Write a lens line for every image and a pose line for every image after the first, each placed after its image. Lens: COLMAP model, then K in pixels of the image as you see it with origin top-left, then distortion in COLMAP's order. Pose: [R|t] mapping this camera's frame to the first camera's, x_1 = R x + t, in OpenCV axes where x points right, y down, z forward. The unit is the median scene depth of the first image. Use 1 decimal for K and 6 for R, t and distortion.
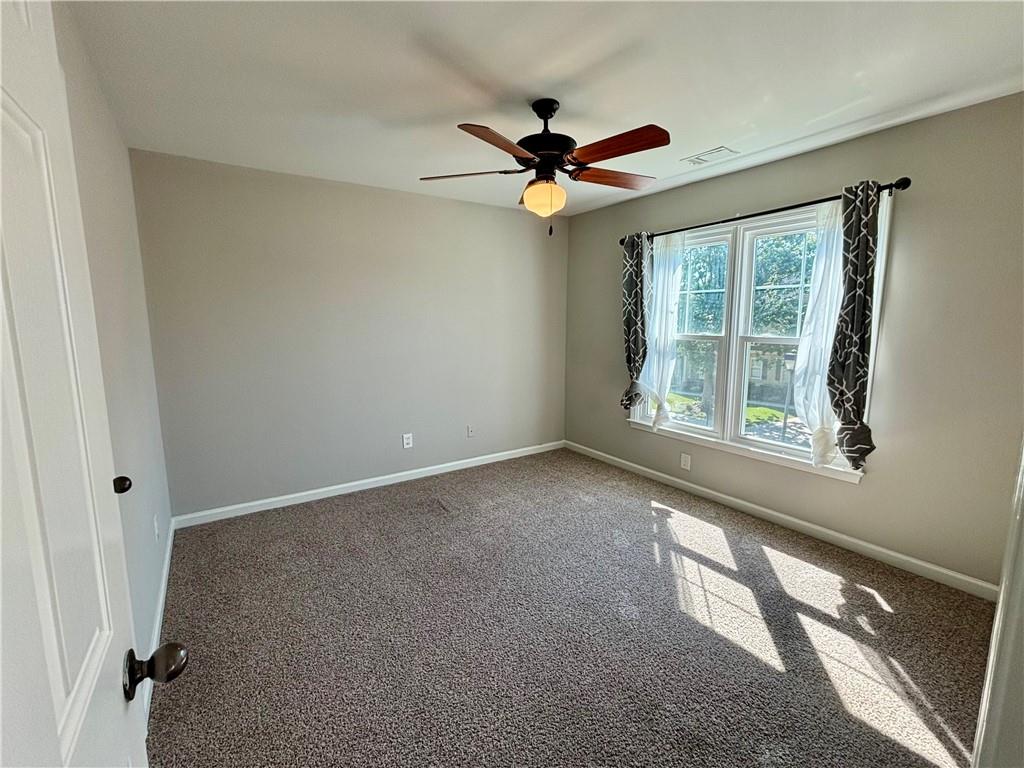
lens RADIAL K [[448.8, 0, 502.4], [0, 448.8, 380.9], [0, 0, 1]] dist [0.001283, -0.000057]
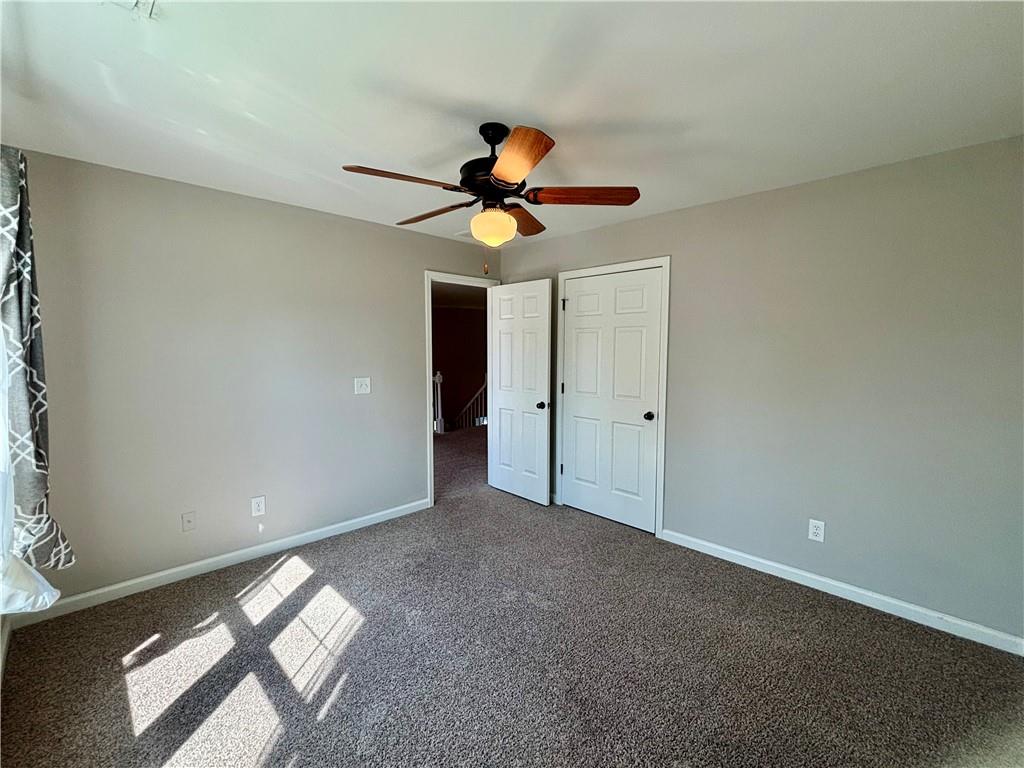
lens RADIAL K [[456.5, 0, 512.0], [0, 456.5, 384.0], [0, 0, 1]] dist [0.009999, 0.000210]
pose [[-0.978706, 0.019905, -0.204298, 0.266092], [-0.024723, 0.976611, 0.213589, -0.296325], [0.203771, 0.214092, -0.955323, 2.040446]]
